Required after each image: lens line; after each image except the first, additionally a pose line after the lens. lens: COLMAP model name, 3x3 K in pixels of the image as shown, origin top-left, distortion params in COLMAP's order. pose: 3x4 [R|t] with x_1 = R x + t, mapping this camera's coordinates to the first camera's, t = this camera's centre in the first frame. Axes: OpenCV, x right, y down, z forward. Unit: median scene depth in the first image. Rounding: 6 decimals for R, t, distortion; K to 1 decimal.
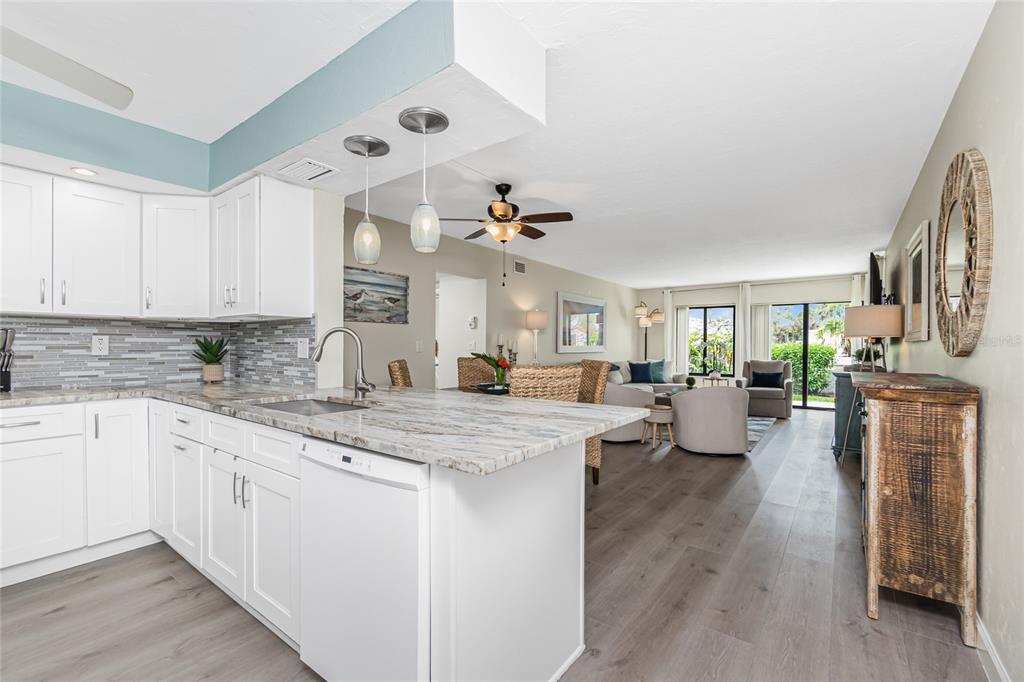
lens RADIAL K [[445.1, 0, 513.5], [0, 445.1, 345.1], [0, 0, 1]] dist [-0.008340, 0.002459]
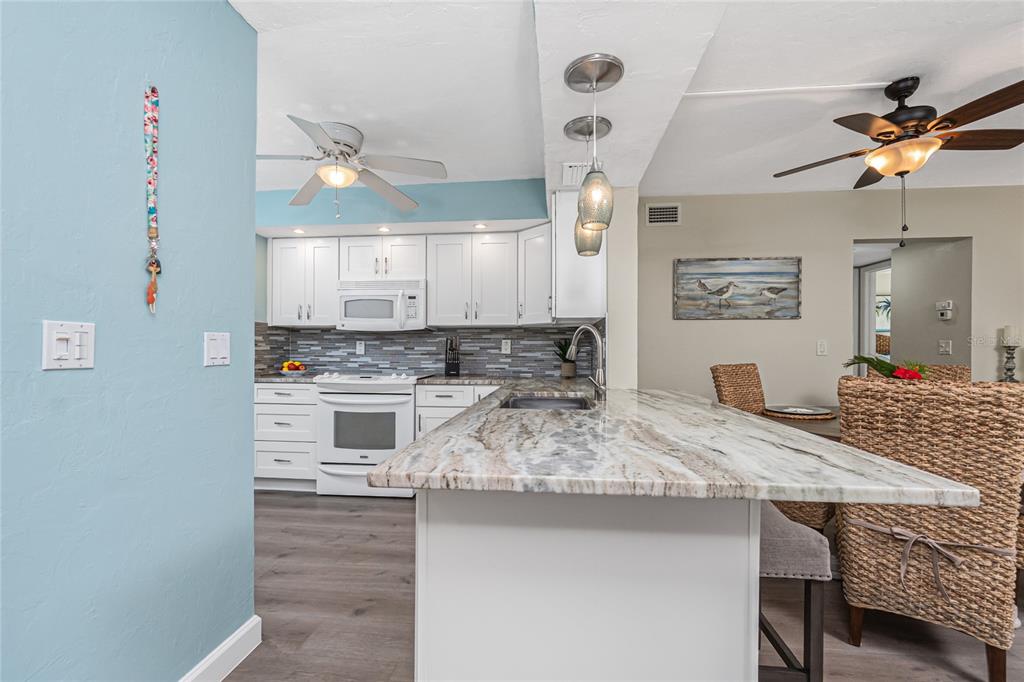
lens RADIAL K [[445.1, 0, 507.9], [0, 445.1, 353.7], [0, 0, 1]] dist [-0.008340, 0.002459]
pose [[0.516164, 0.007118, -0.856460, 0.165688], [0.000706, 0.999962, 0.008736, 0.006247], [0.856489, -0.005114, 0.516140, 0.164560]]
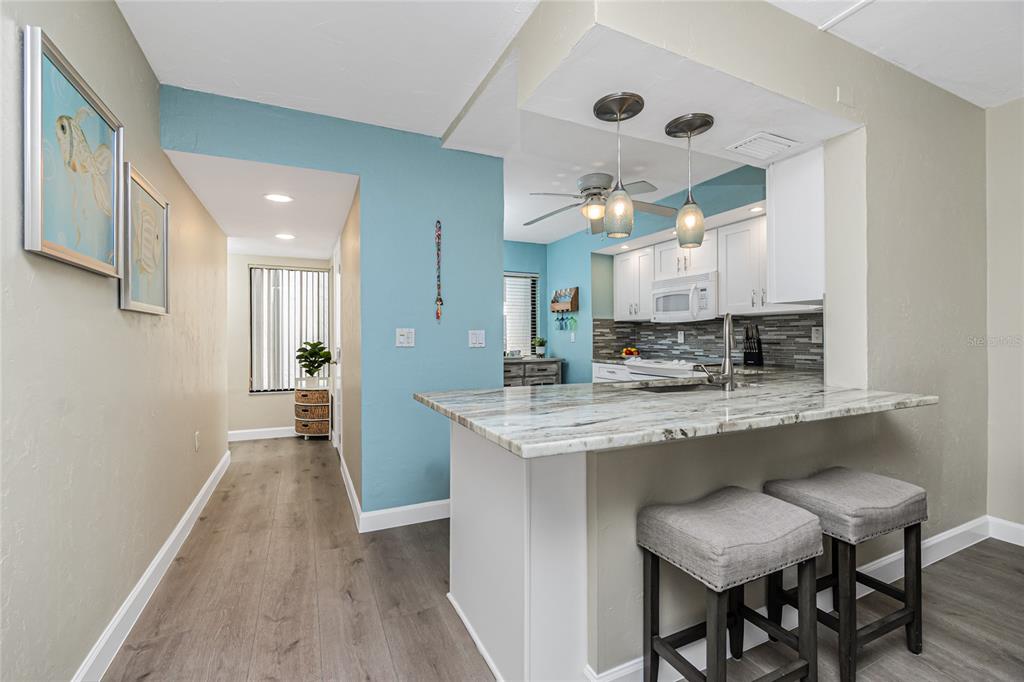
lens RADIAL K [[445.1, 0, 519.4], [0, 445.1, 340.9], [0, 0, 1]] dist [-0.008340, 0.002459]
pose [[-0.462015, 0.003863, -0.886863, 0.306888], [0.002488, 0.999992, 0.003060, 0.006548], [0.886868, -0.000793, -0.462021, 0.499449]]
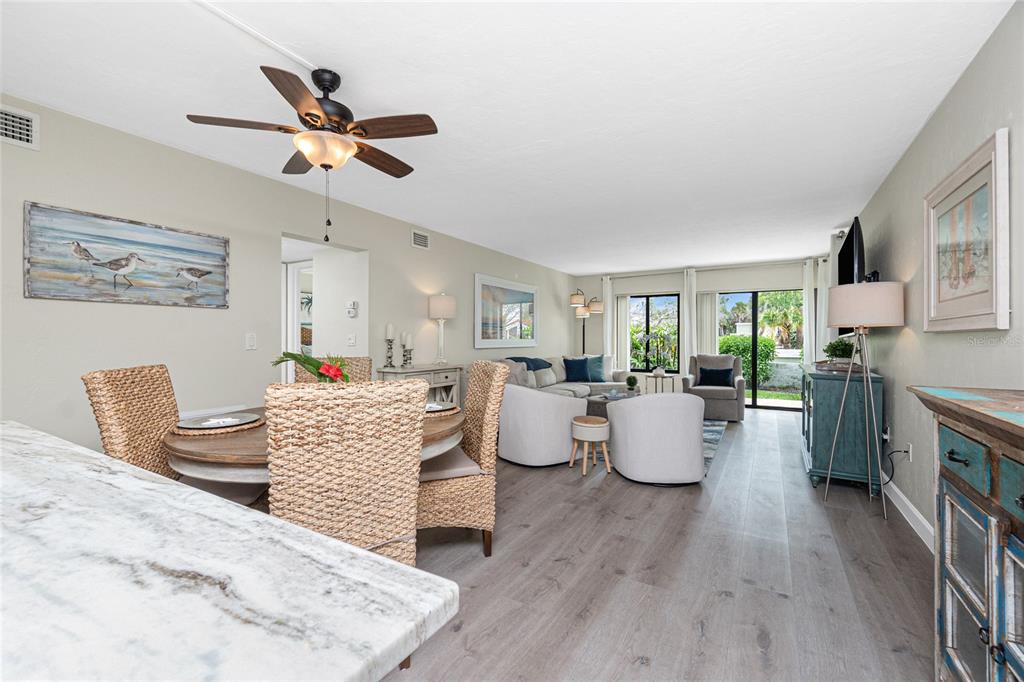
lens RADIAL K [[445.1, 0, 513.3], [0, 445.1, 332.2], [0, 0, 1]] dist [-0.008340, 0.002459]
pose [[0.993399, -0.002942, 0.114669, 0.119318], [0.004612, 0.999887, -0.014302, -0.000278], [-0.114614, 0.014736, 0.993301, 0.283450]]
